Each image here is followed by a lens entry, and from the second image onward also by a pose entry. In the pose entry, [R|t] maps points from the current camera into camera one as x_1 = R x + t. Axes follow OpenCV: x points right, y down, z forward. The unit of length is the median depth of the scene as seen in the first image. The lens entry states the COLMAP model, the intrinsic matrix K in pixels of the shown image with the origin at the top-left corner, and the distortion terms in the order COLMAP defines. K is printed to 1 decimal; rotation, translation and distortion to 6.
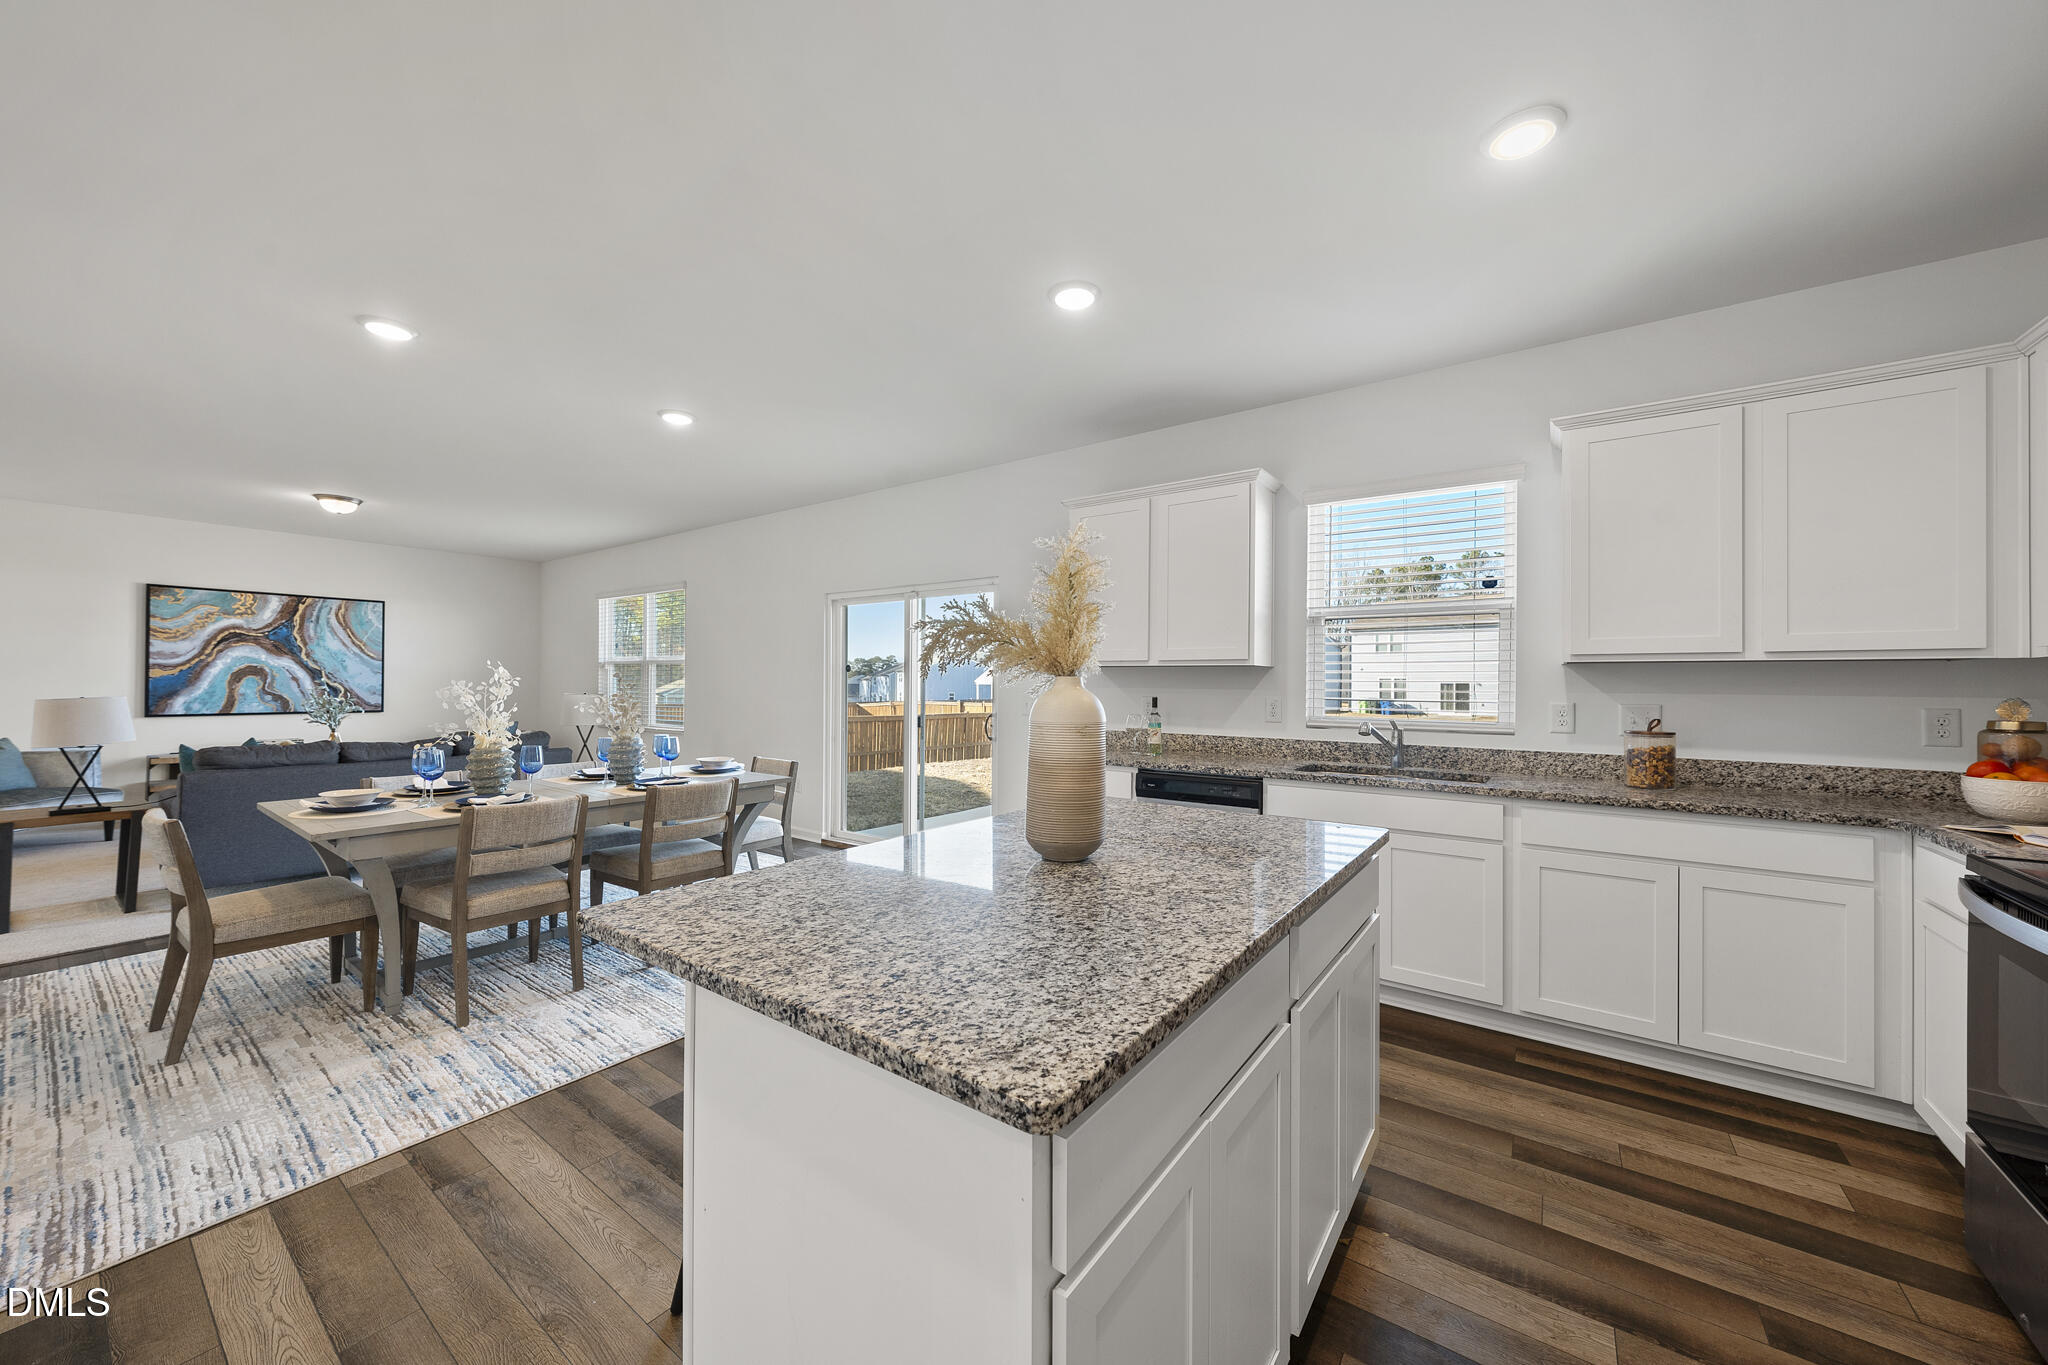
lens RADIAL K [[732.3, 0, 1011.4], [0, 732.3, 681.6], [0, 0, 1]] dist [-0.001089, -0.000045]
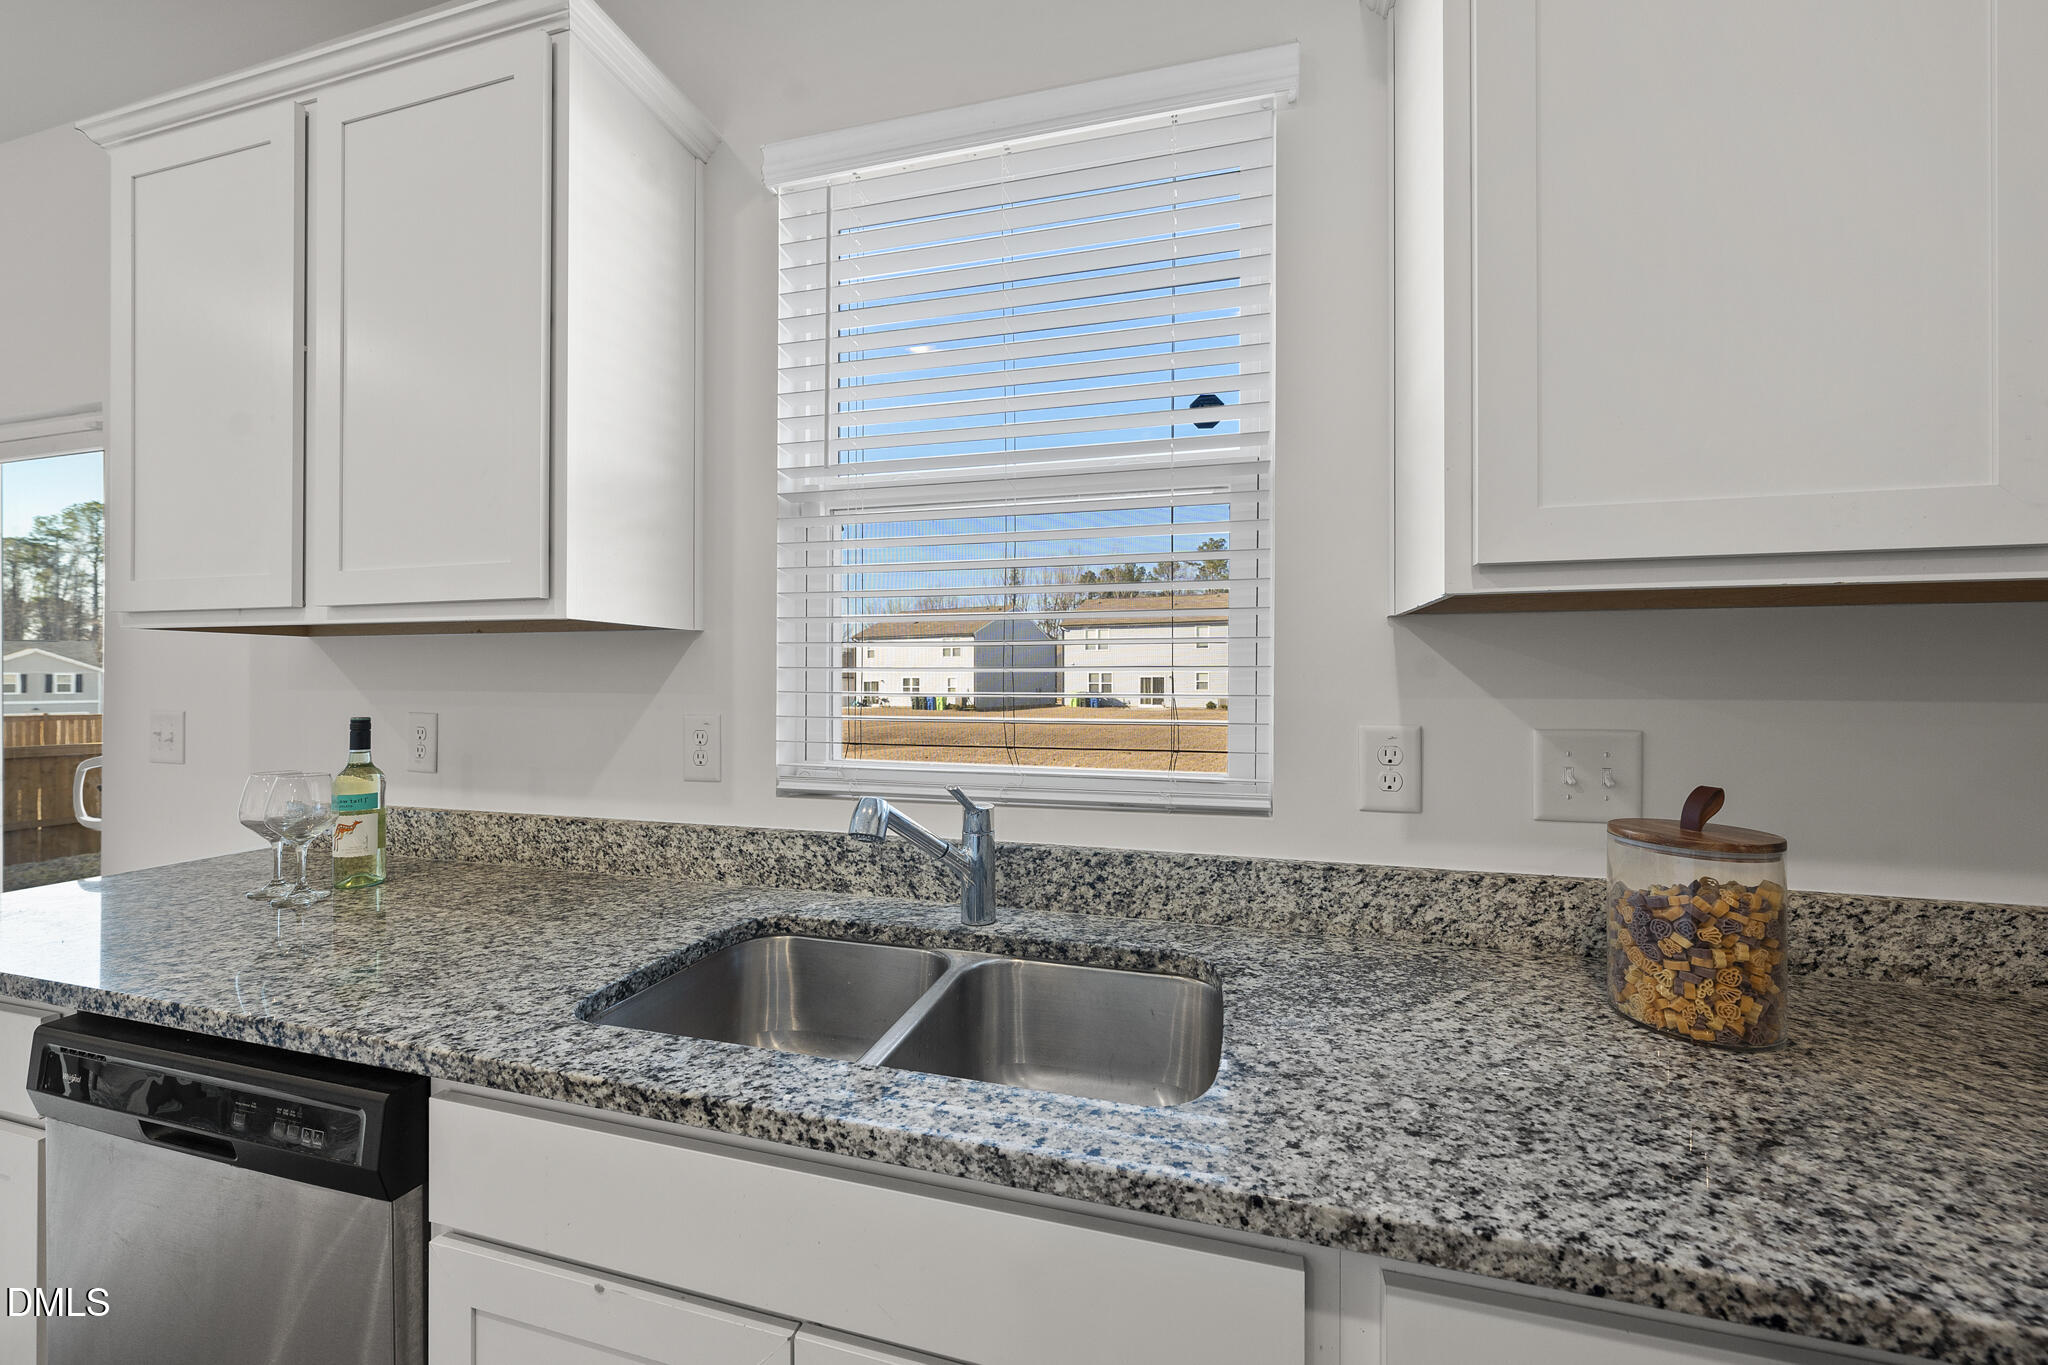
lens RADIAL K [[732.3, 0, 1018.9], [0, 732.3, 677.5], [0, 0, 1]] dist [-0.001089, -0.000045]
pose [[0.934871, -0.004714, 0.354958, 0.438693], [0.004693, 0.999989, 0.000921, 0.004802], [-0.354958, 0.000805, 0.934882, 0.698049]]
